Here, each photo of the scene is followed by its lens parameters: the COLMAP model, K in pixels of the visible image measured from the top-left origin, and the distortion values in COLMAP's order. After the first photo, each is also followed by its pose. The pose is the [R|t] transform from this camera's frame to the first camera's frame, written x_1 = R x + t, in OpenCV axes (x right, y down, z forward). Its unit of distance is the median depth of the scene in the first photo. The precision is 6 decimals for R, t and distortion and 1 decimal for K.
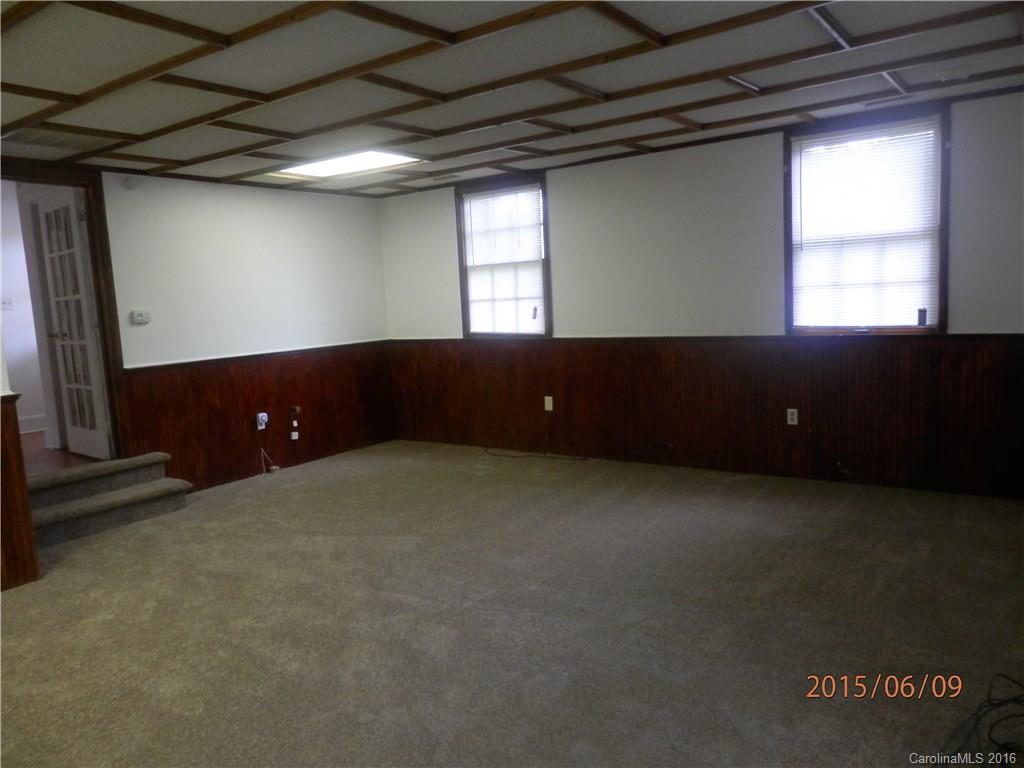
lens RADIAL K [[755.5, 0, 519.9], [0, 755.5, 382.2], [0, 0, 1]] dist [0.005365, -0.000294]
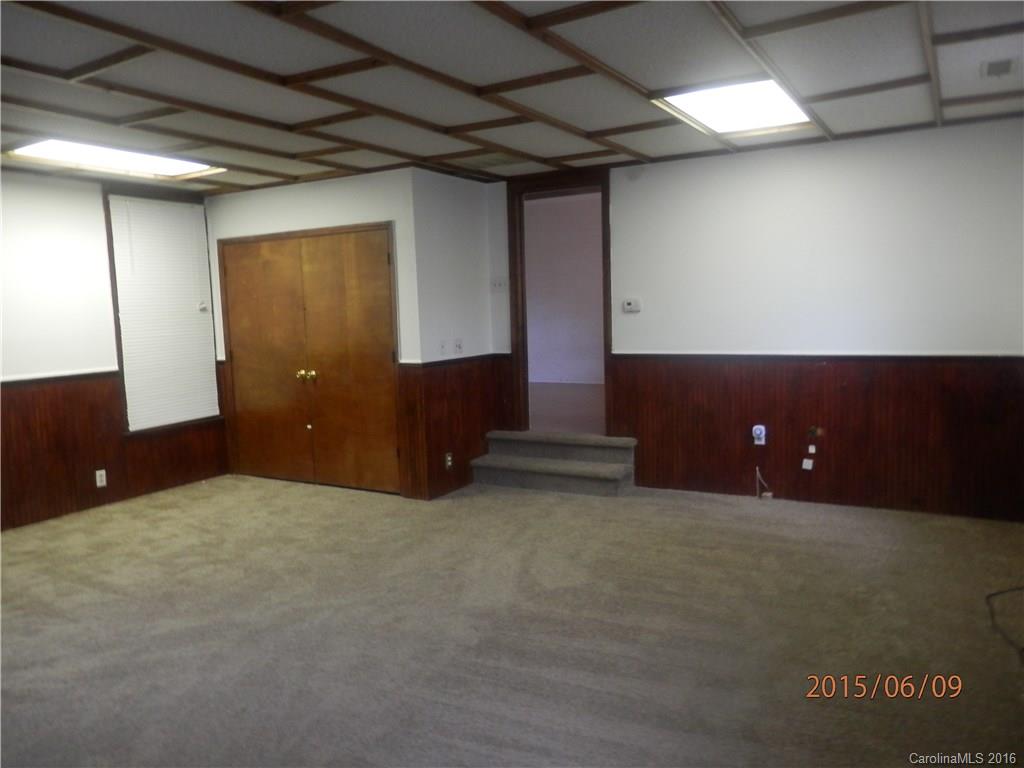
lens RADIAL K [[755.5, 0, 519.4], [0, 755.5, 387.7], [0, 0, 1]] dist [0.005365, -0.000294]
pose [[0.103887, 0.160958, -0.981479, 0.513613], [-0.087276, 0.984487, 0.152213, -0.120680], [0.990752, 0.069847, 0.116324, 0.747284]]
